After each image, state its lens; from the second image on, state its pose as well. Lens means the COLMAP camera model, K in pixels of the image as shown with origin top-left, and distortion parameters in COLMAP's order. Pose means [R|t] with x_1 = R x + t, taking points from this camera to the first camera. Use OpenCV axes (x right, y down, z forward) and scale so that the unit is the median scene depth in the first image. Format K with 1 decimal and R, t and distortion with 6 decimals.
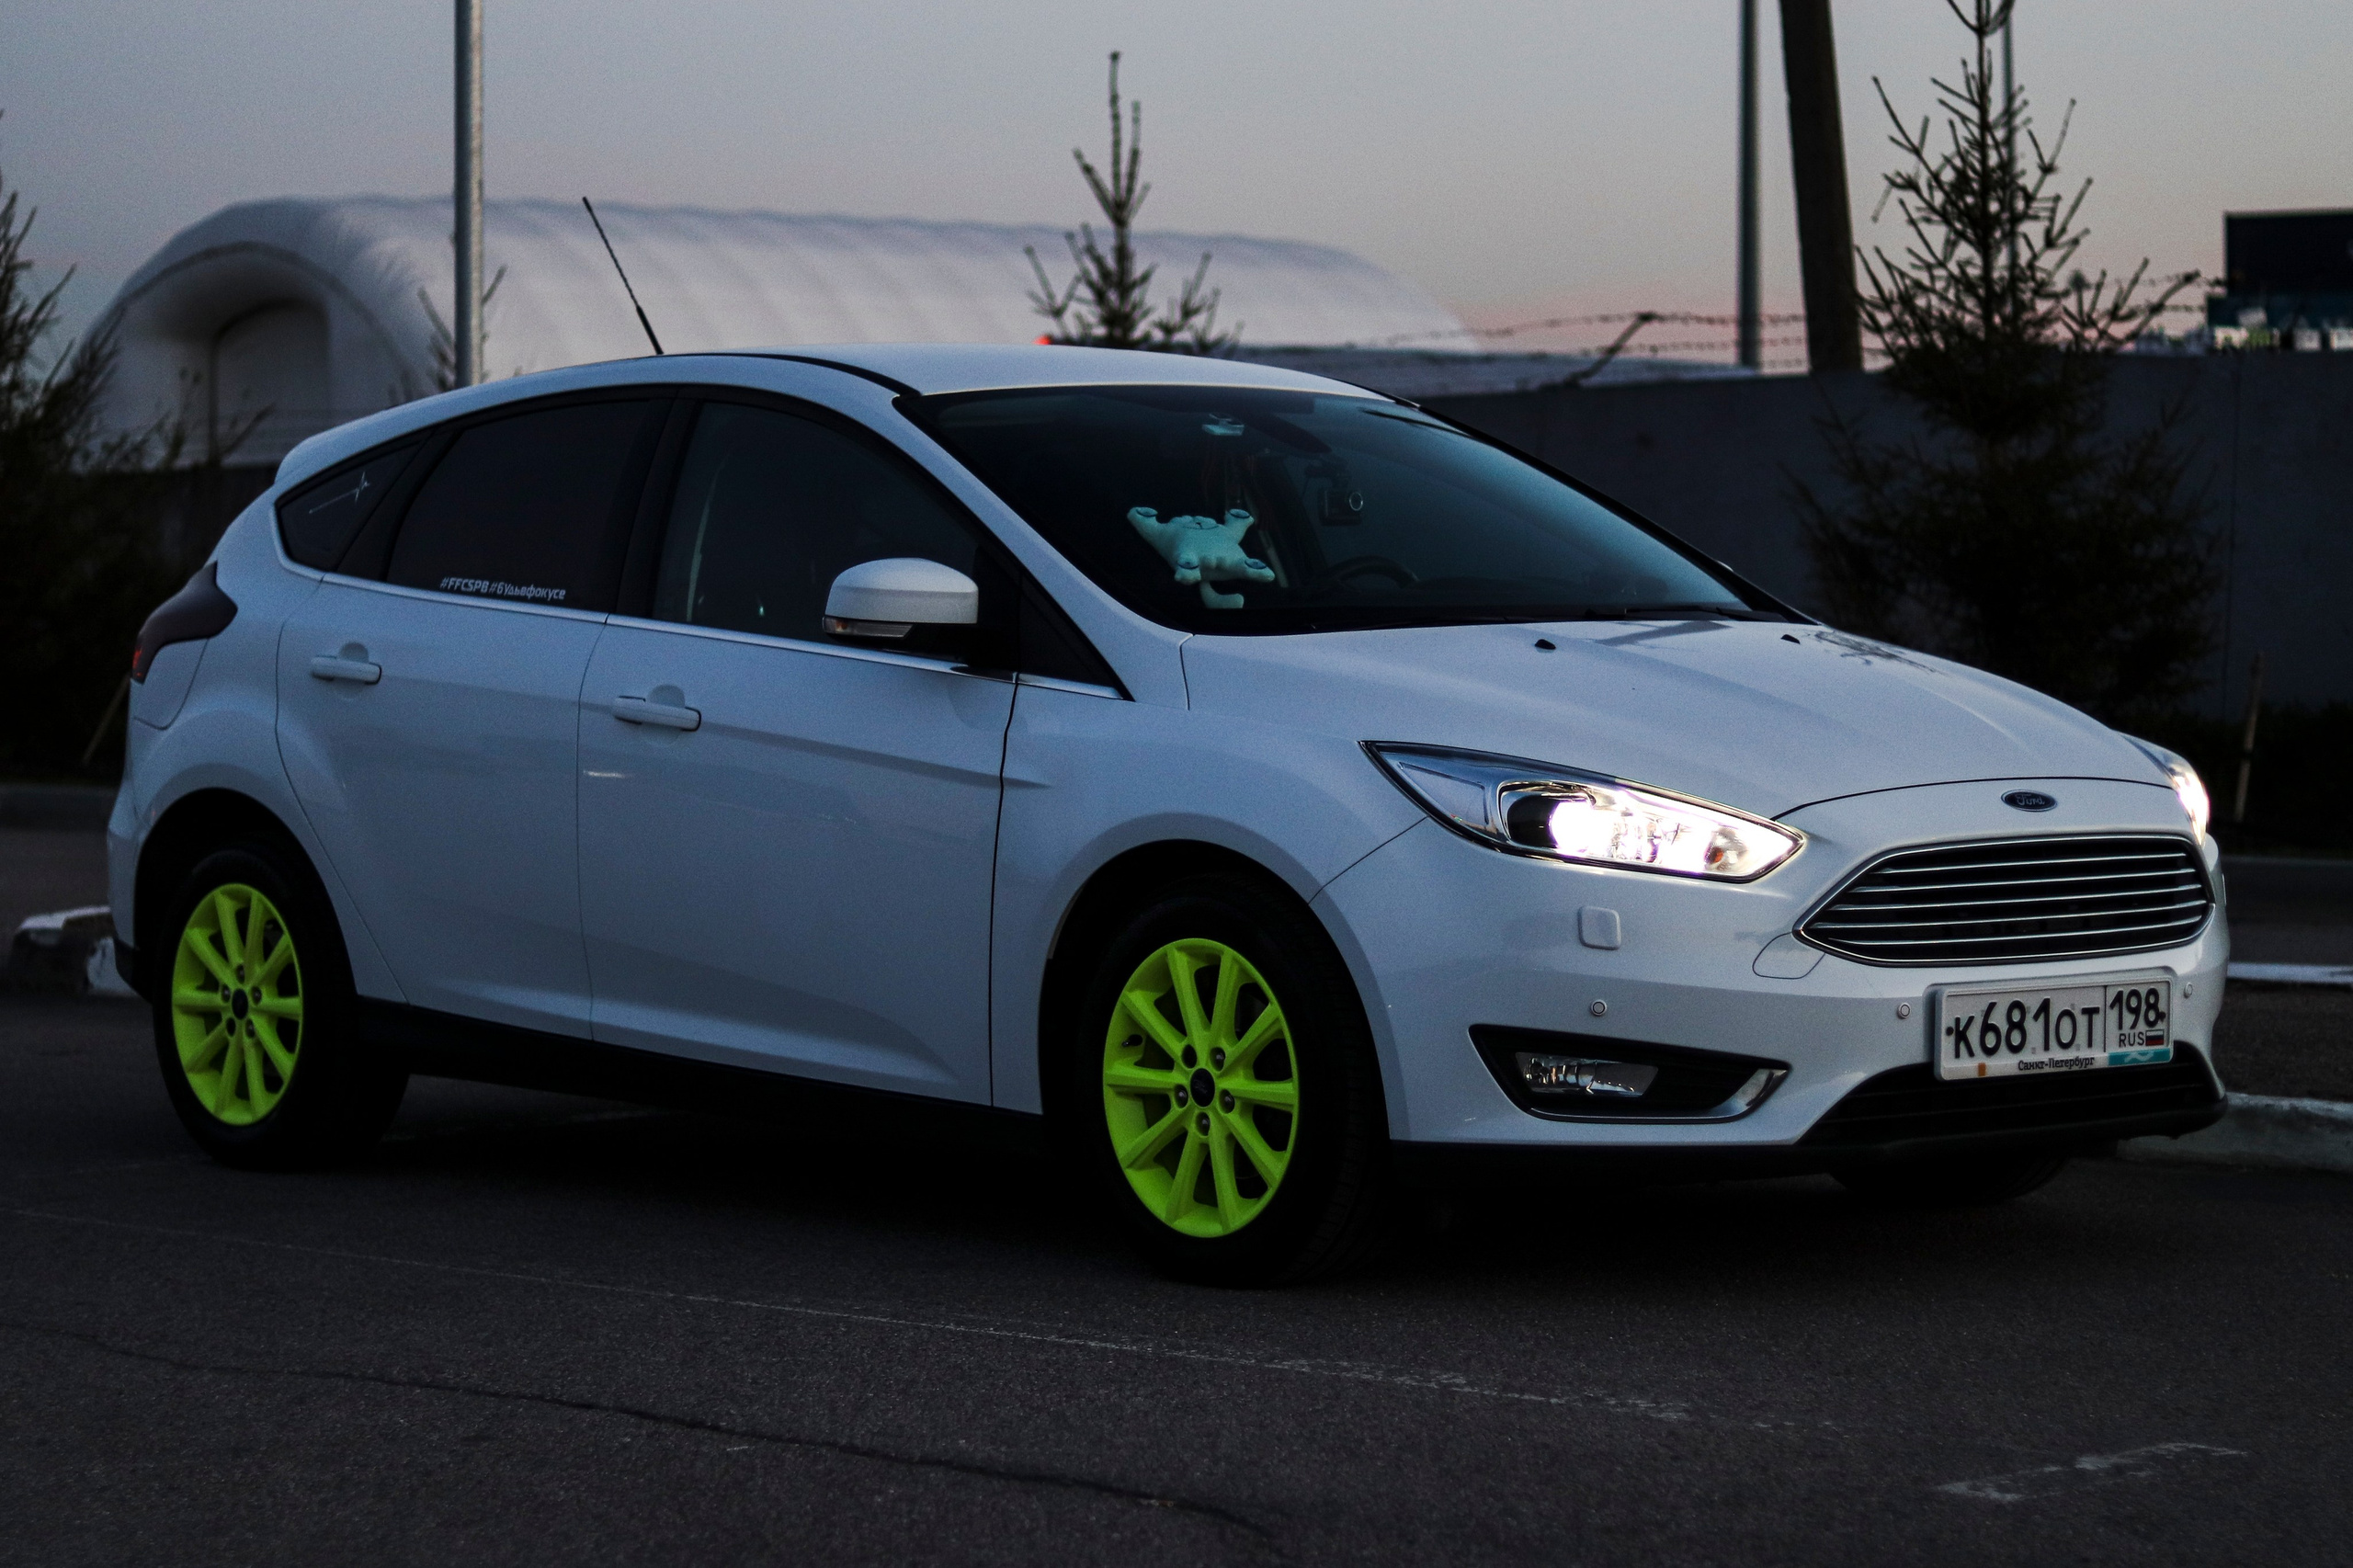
lens RADIAL K [[5954.5, 0, 1176.5], [0, 5954.5, 784.0], [0, 0, 1]] dist [0.053932, -0.458471]
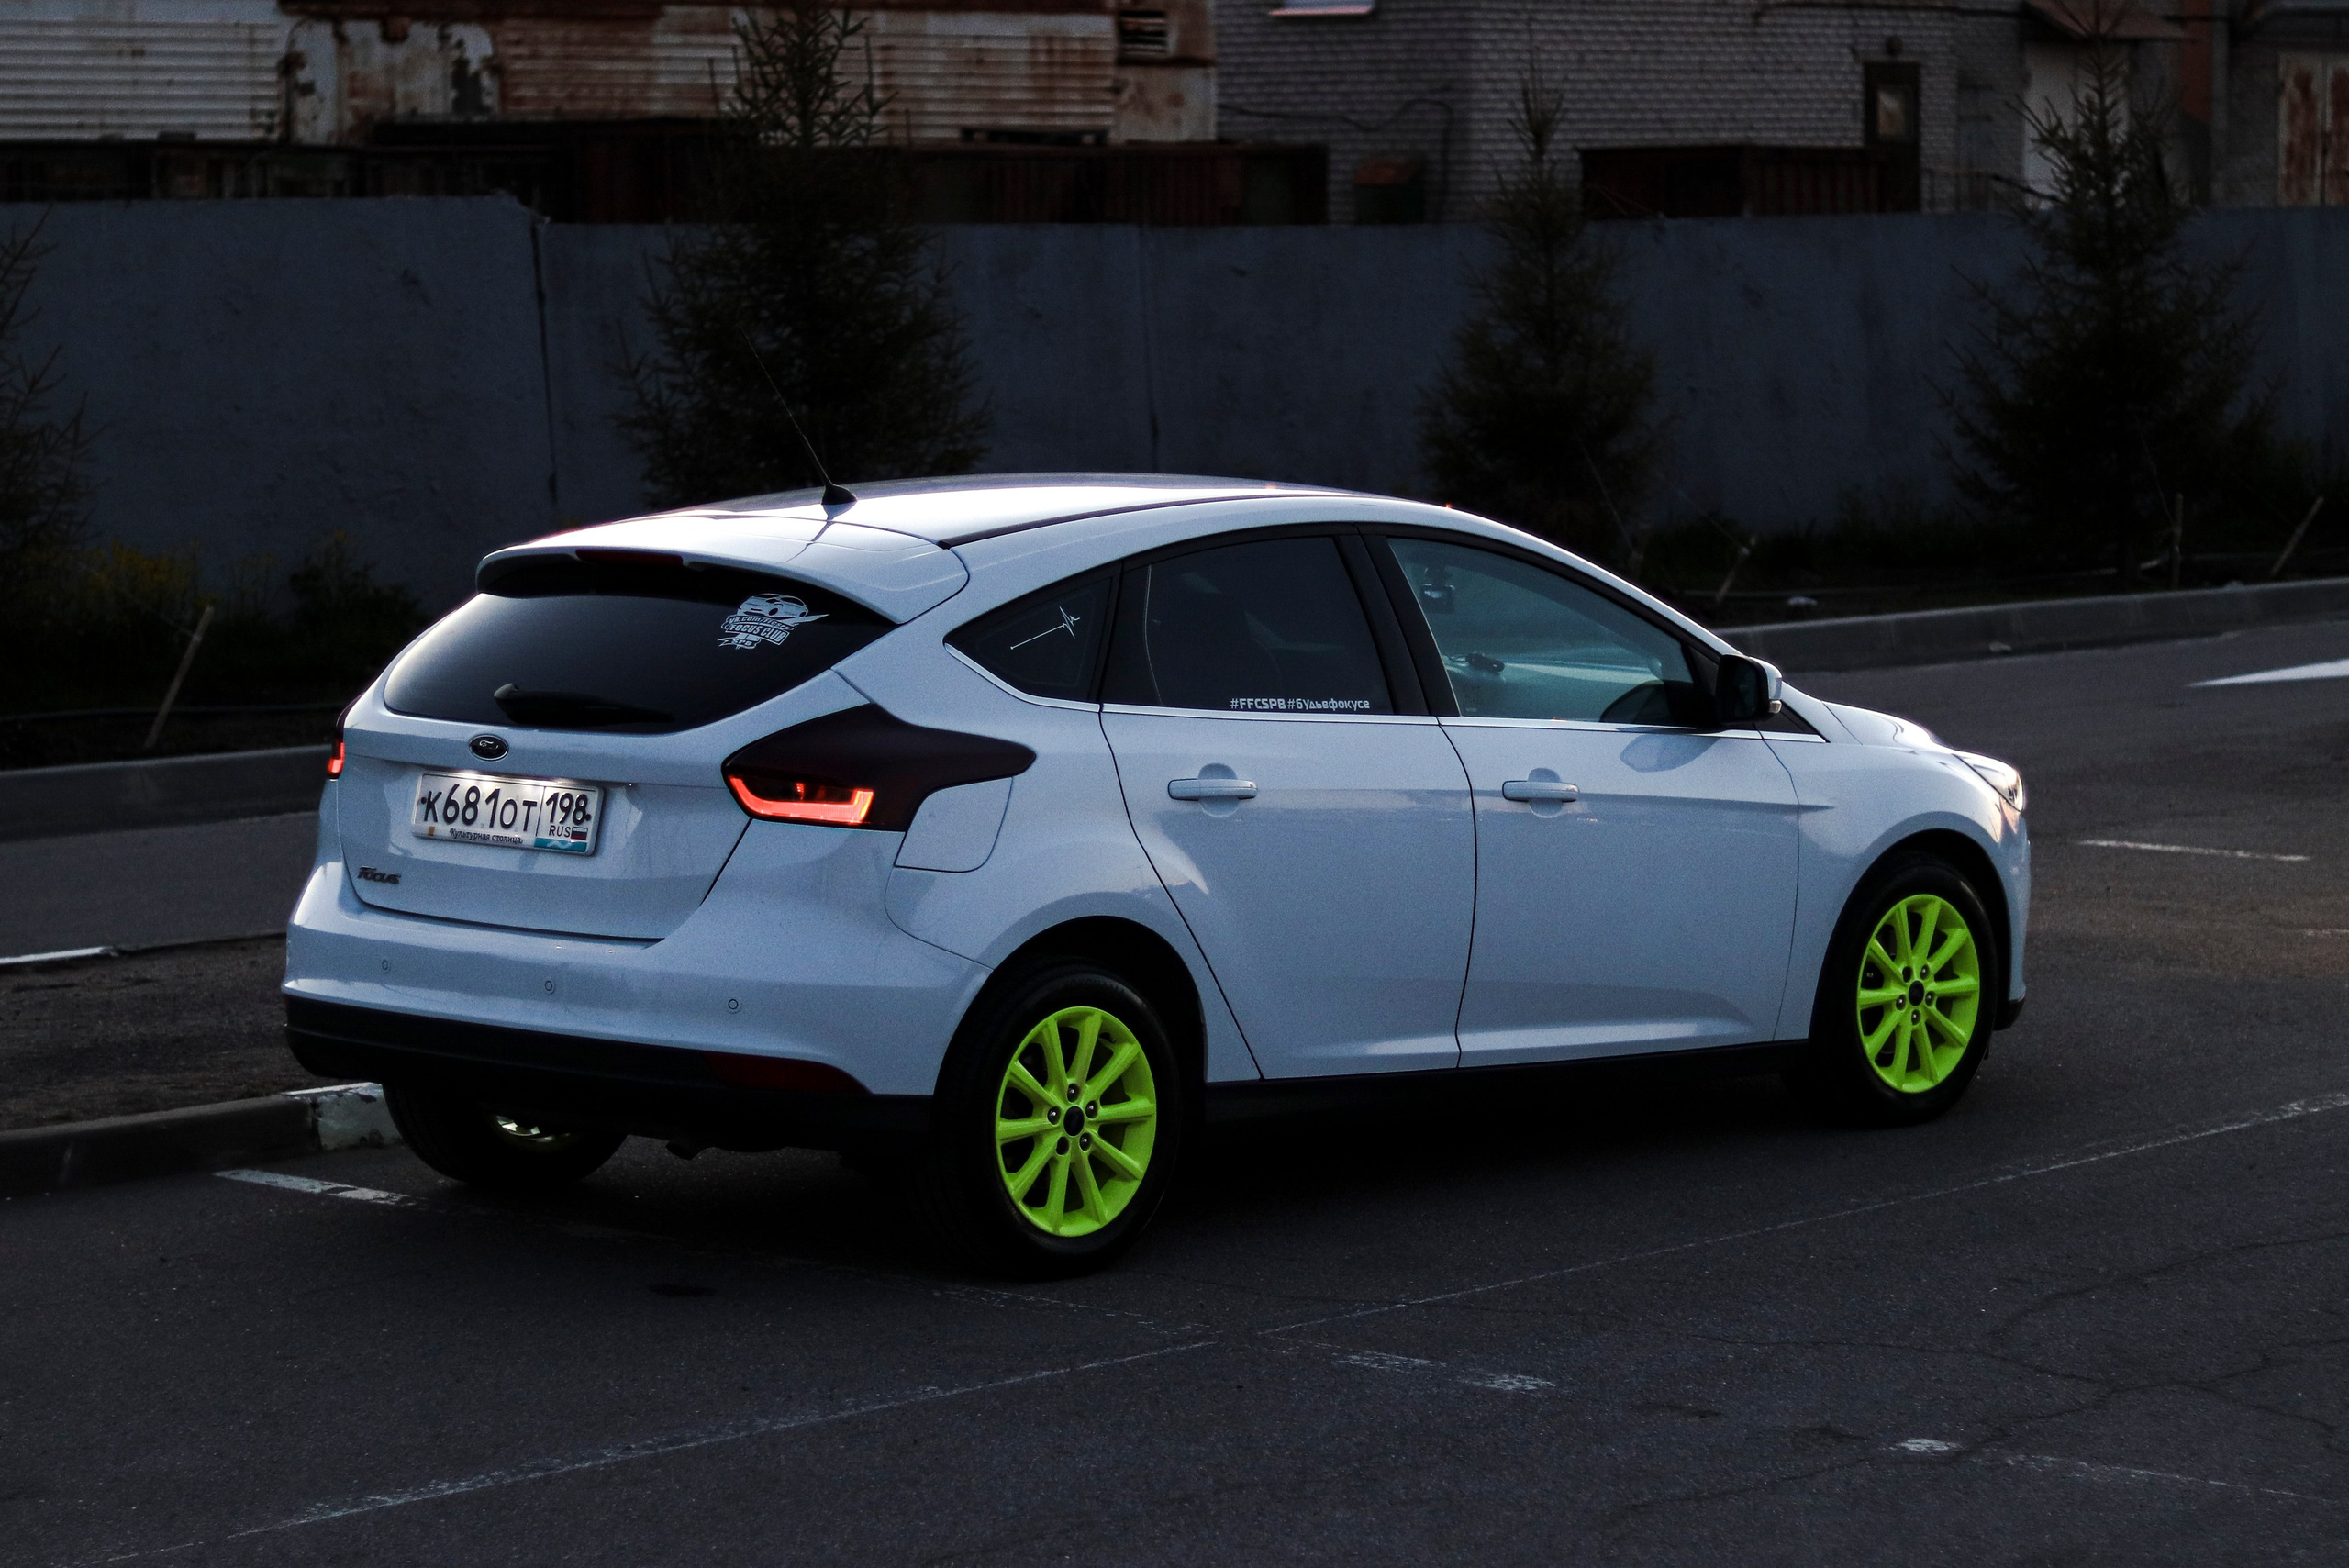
lens RADIAL K [[5944.3, 0, 1174.5], [0, 5944.3, 784.0], [0, 0, 1]] dist [0.053932, -0.458471]
pose [[-0.083915, -0.079474, 0.993299, -1.463375], [0.038045, 0.995832, 0.082891, -0.132637], [-0.995746, 0.044746, -0.080542, 1.307700]]
